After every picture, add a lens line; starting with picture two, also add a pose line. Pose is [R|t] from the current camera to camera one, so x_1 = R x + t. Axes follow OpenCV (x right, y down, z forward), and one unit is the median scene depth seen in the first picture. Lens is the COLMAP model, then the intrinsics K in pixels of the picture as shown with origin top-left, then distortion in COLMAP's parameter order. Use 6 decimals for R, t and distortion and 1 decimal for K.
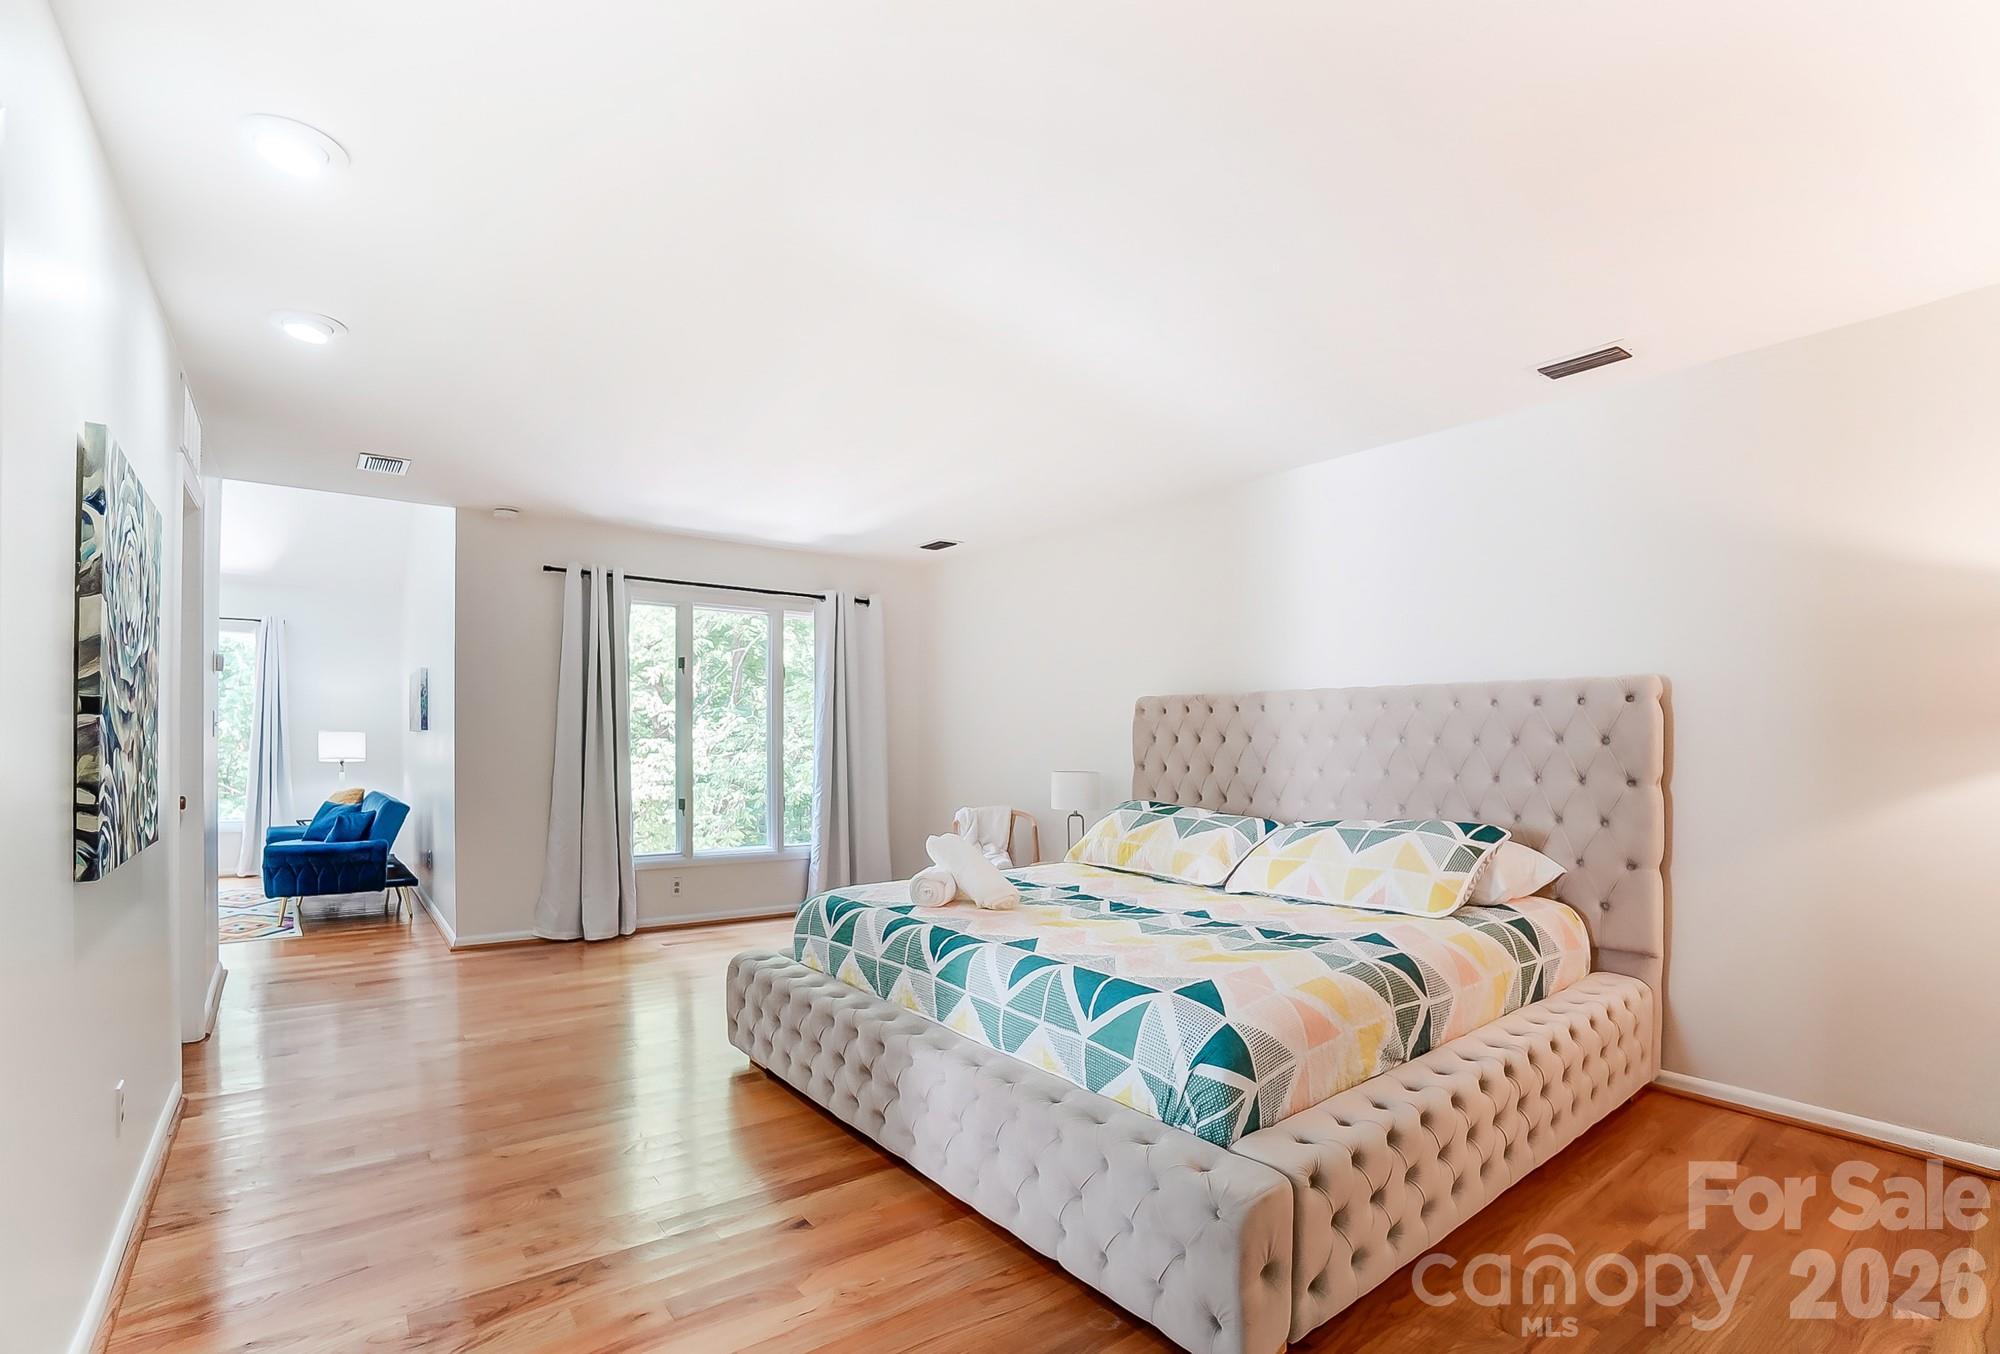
lens RADIAL K [[950.4, 0, 999.0], [0, 950.4, 750.5], [0, 0, 1]] dist [0.000969, 0.000368]
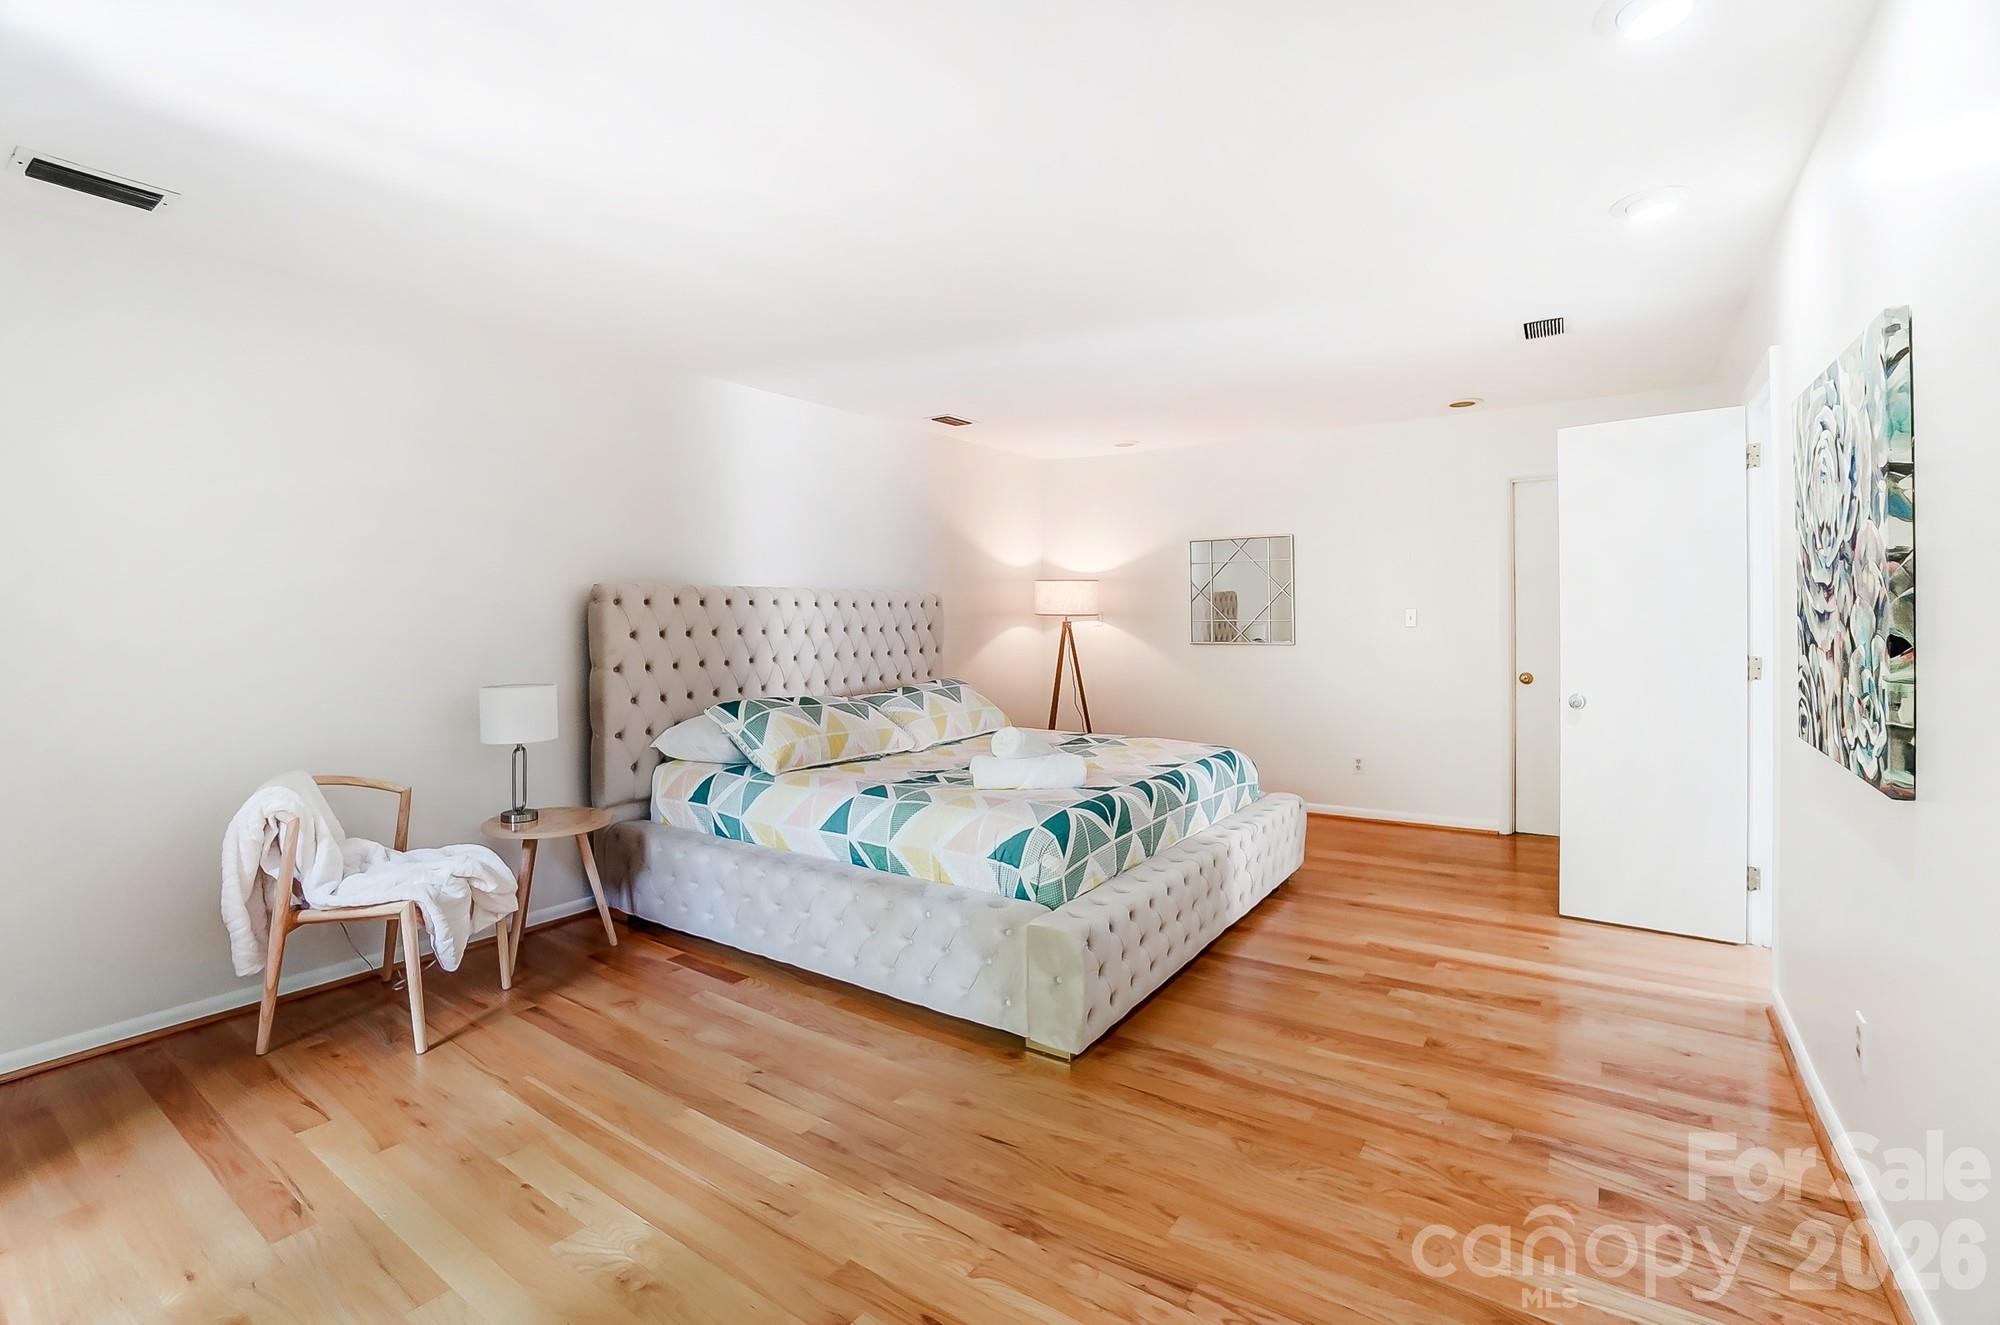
lens RADIAL K [[877.6, 0, 993.9], [0, 877.6, 627.6], [0, 0, 1]] dist [-0.028280, -0.000394]
pose [[-0.322136, -0.011007, 0.946629, -1.402361], [0.020662, 0.999612, 0.018654, -0.055353], [-0.946468, 0.025568, -0.321784, 2.007637]]
